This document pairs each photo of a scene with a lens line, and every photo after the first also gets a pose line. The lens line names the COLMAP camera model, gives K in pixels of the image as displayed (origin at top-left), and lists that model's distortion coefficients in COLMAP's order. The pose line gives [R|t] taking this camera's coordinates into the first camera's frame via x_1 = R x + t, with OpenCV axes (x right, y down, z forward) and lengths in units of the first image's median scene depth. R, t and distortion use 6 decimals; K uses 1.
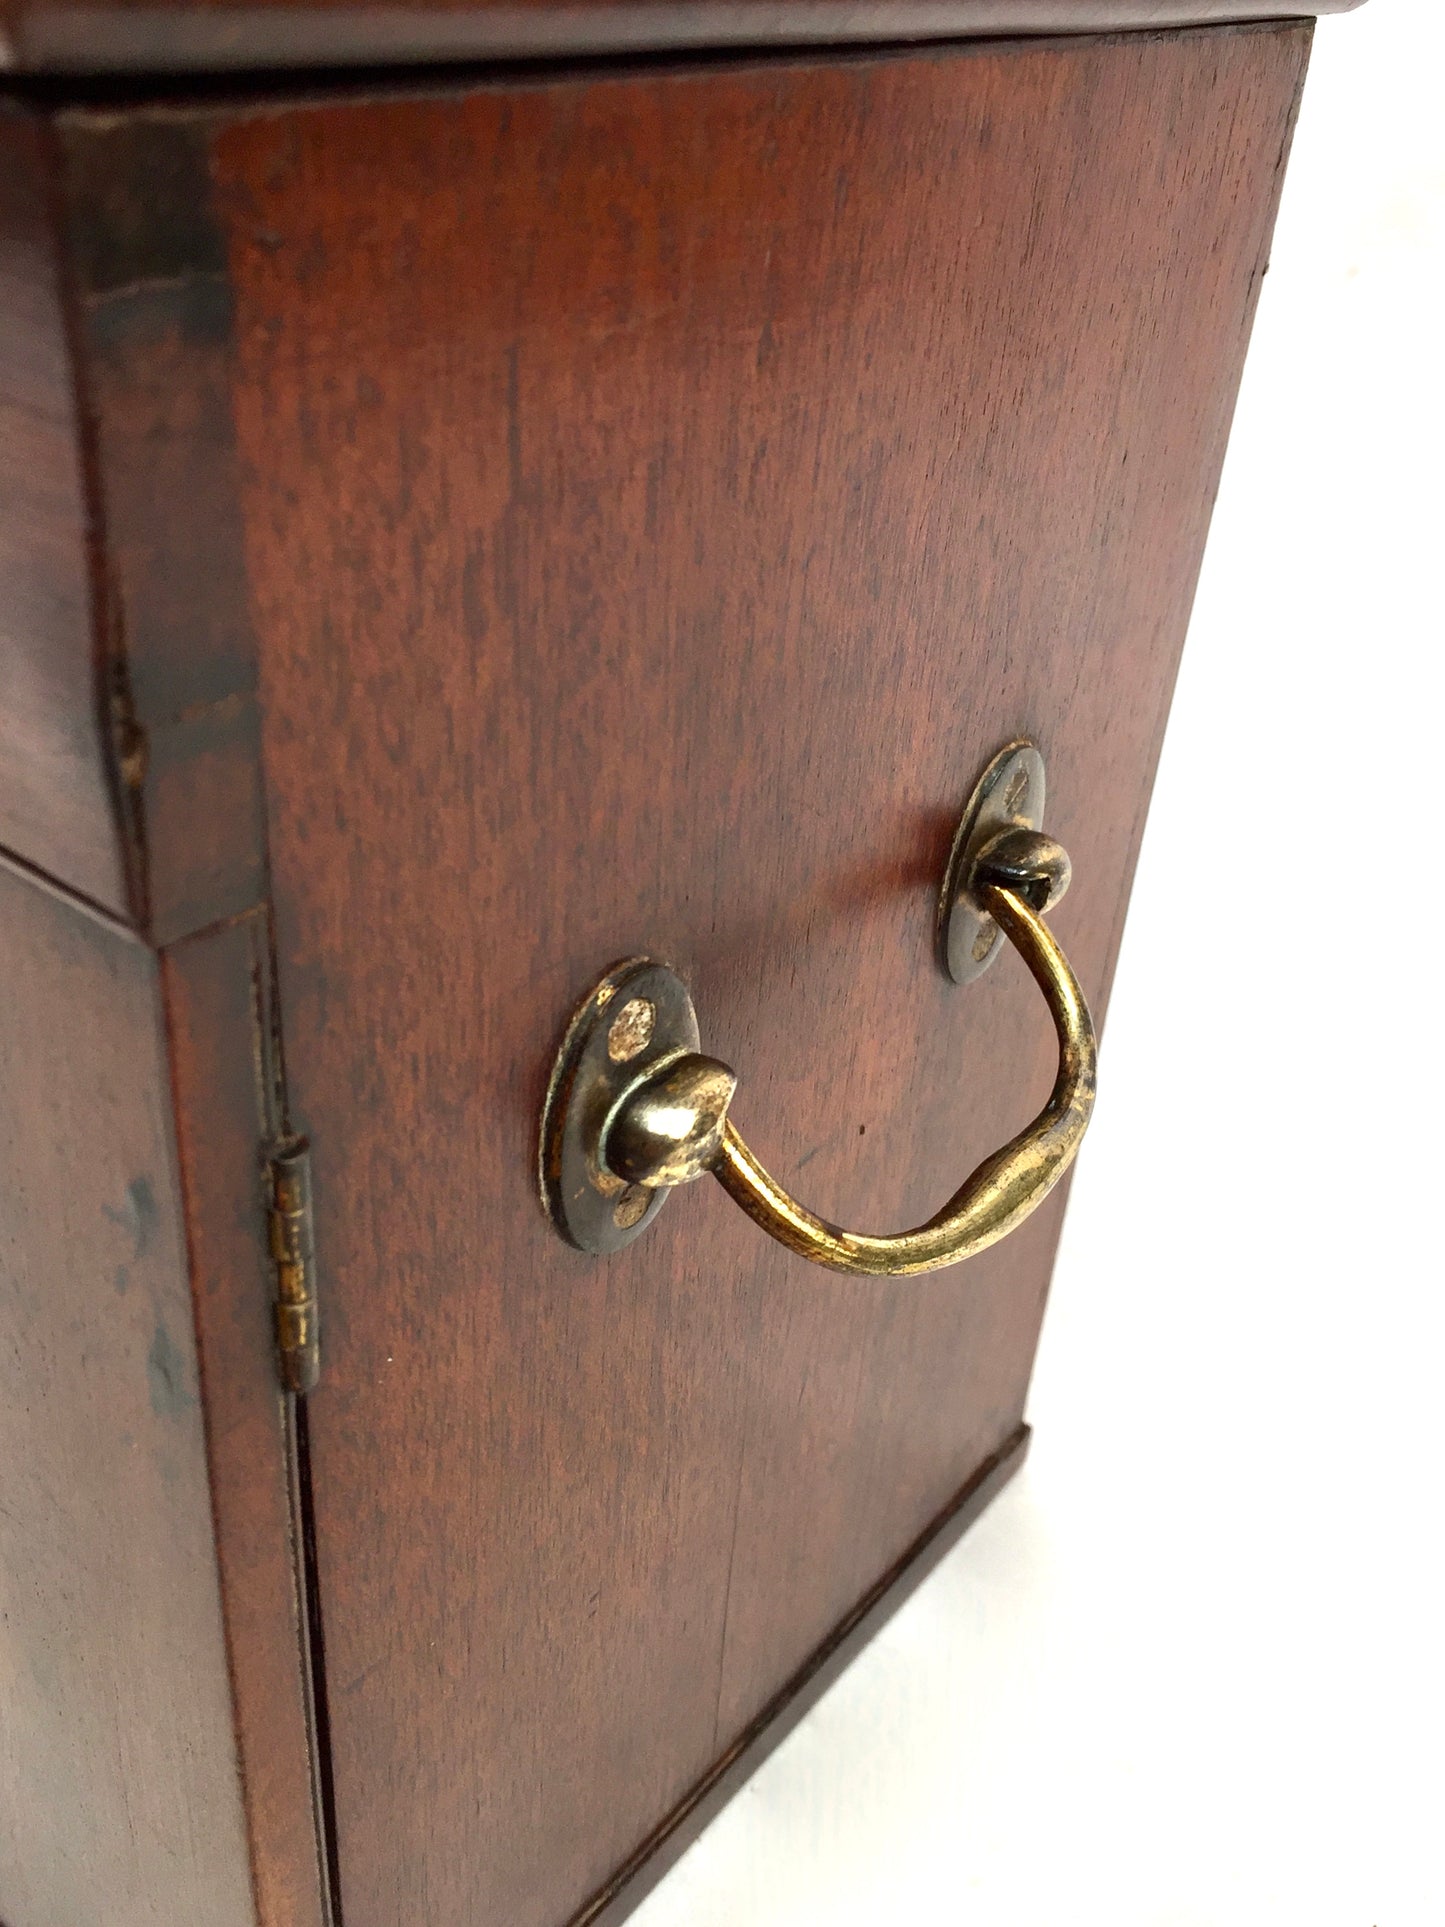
lens RADIAL K [[1703.8, 0, 739.4], [0, 1703.8, 959.4], [0, 0, 1]] dist [0.085224, -0.161178]
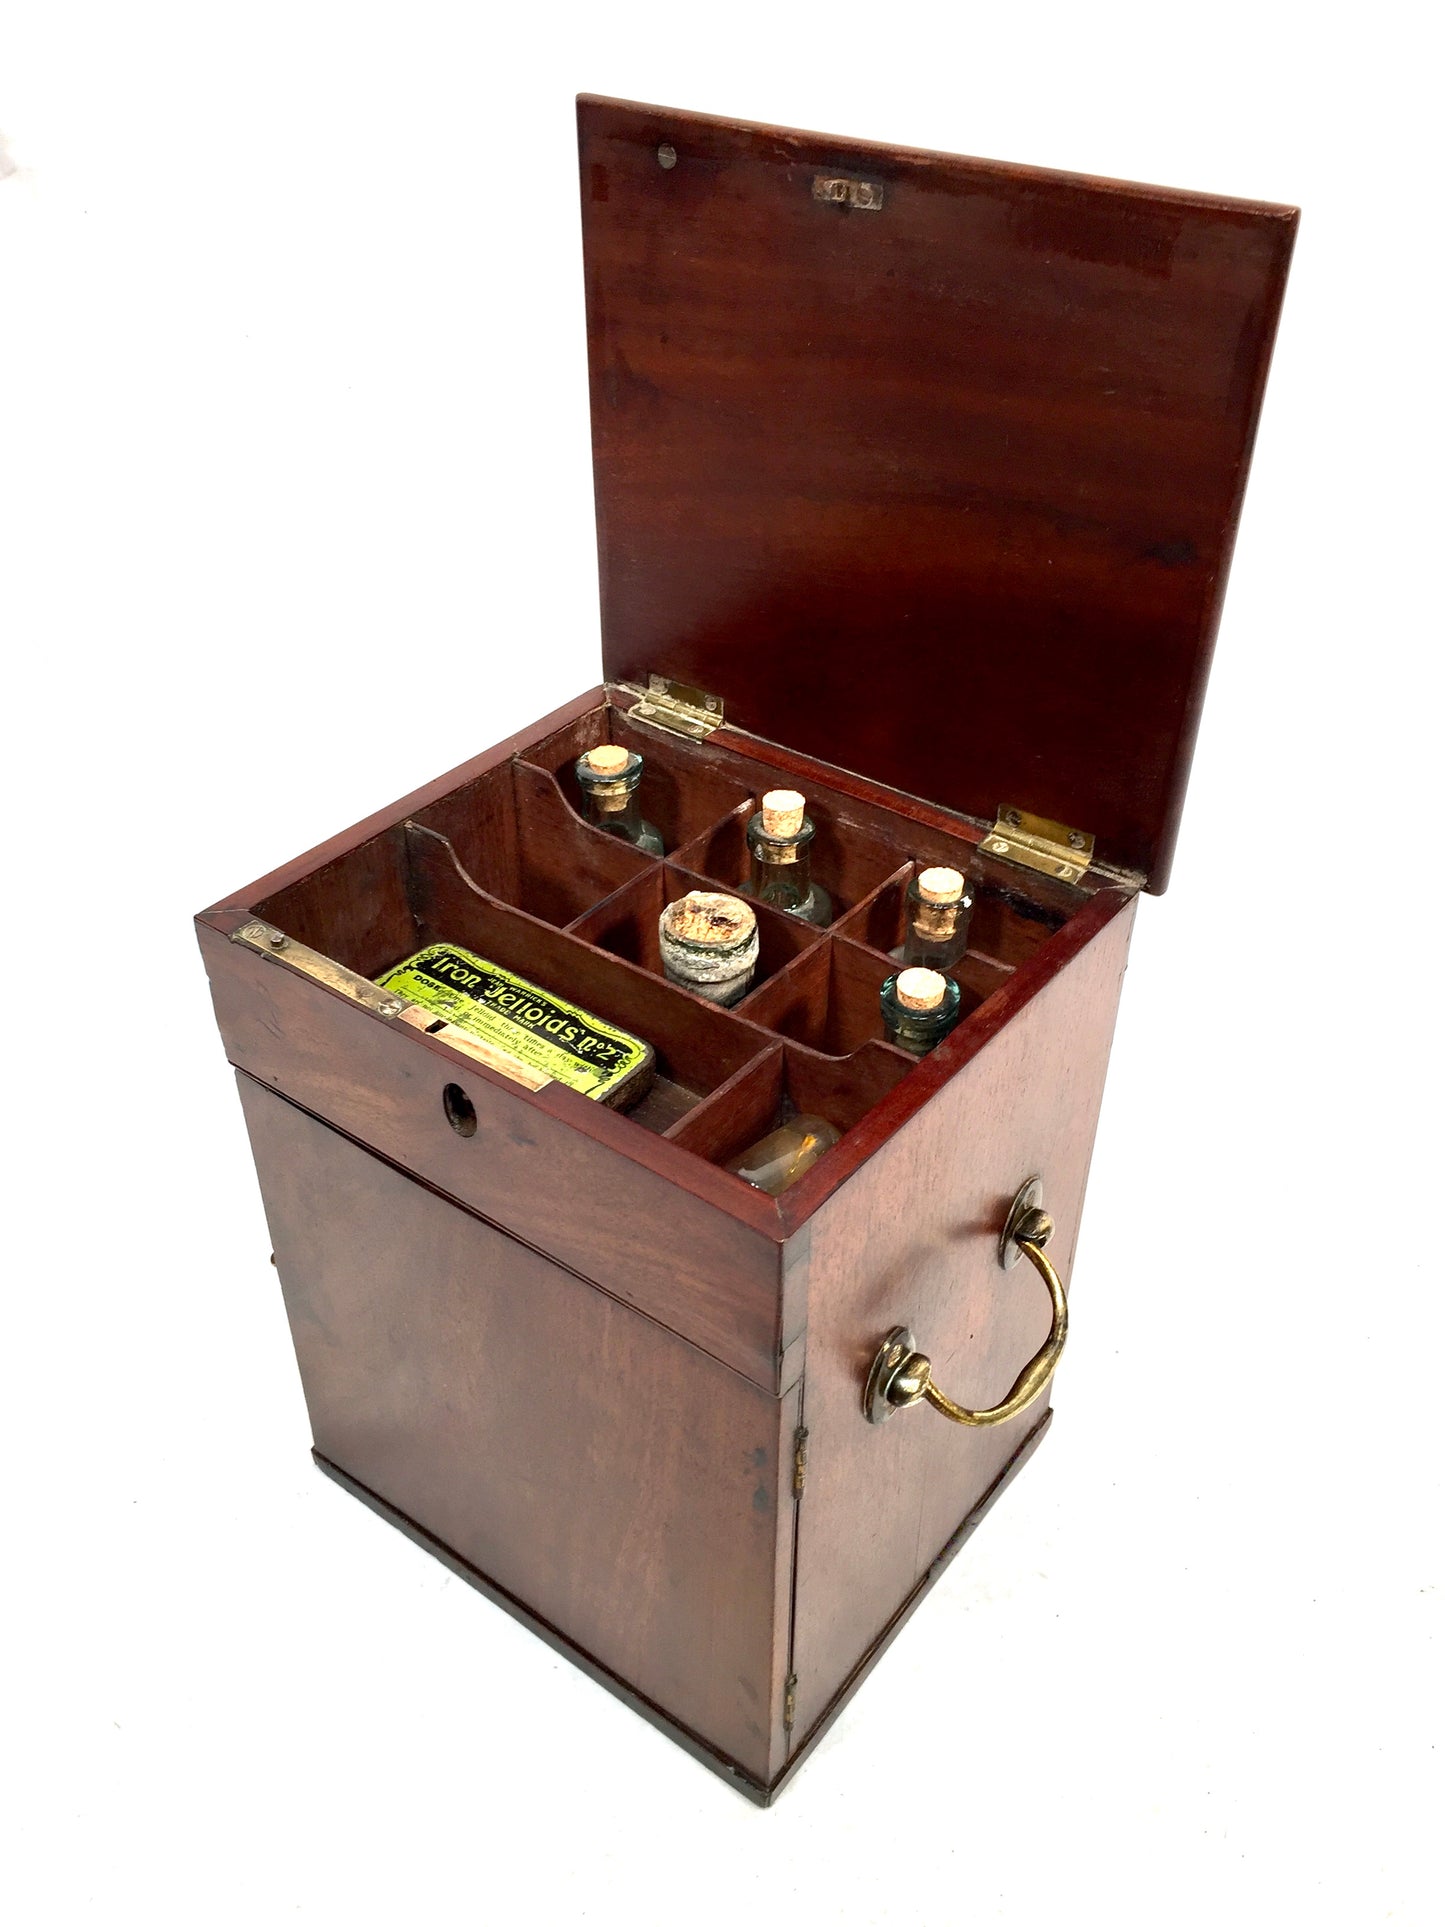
lens RADIAL K [[1703.8, 0, 739.4], [0, 1703.8, 959.4], [0, 0, 1]] dist [0.085224, -0.161178]
pose [[0.998050, -0.058504, -0.021770, -0.178016], [0.060669, 0.991201, 0.117646, -0.770016], [0.014696, -0.118737, 0.992817, -1.391044]]
